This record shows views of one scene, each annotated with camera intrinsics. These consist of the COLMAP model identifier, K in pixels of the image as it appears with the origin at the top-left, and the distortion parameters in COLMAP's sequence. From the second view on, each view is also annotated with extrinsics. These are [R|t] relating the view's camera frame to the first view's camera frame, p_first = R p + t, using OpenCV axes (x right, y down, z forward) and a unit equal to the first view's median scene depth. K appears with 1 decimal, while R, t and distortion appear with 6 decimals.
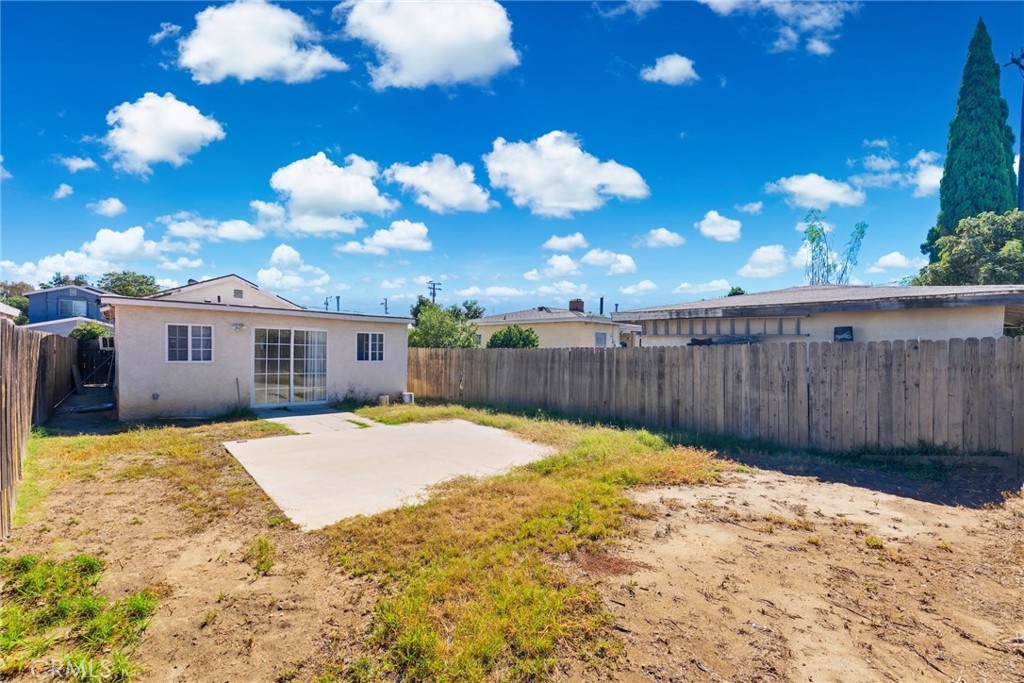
lens RADIAL K [[420.5, 0, 510.8], [0, 420.5, 355.4], [0, 0, 1]] dist [-0.000605, -0.001069]
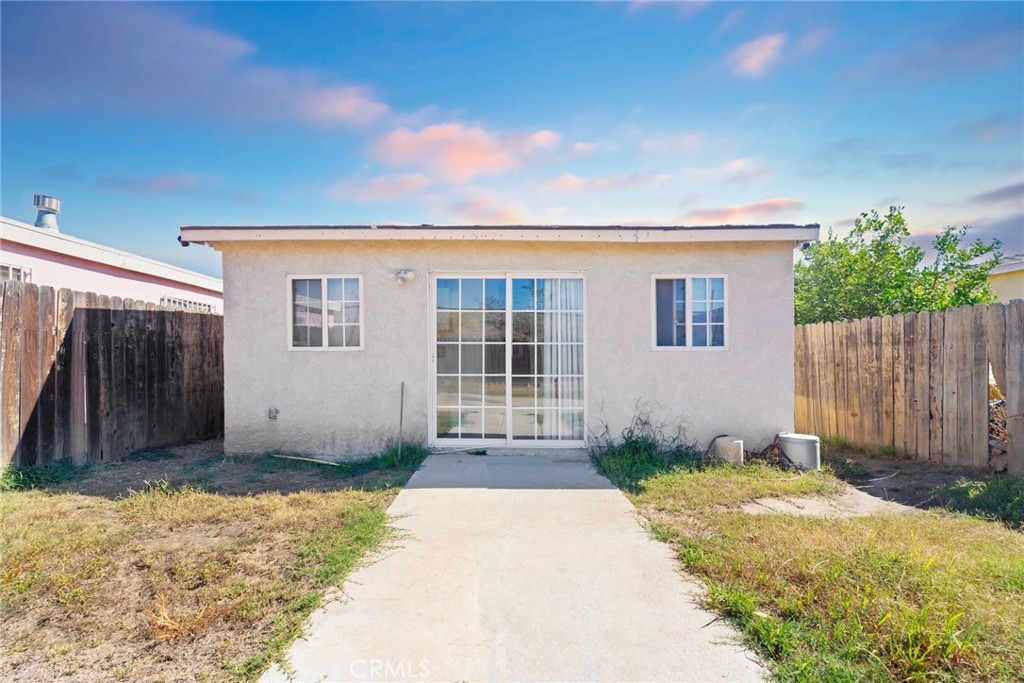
lens RADIAL K [[420.5, 0, 508.9], [0, 420.5, 365.3], [0, 0, 1]] dist [-0.000605, -0.001069]
pose [[0.739516, -0.008927, -0.673080, -0.215490], [0.008100, 0.999958, -0.004363, 0.033628], [0.673091, -0.002226, 0.739557, 0.656437]]
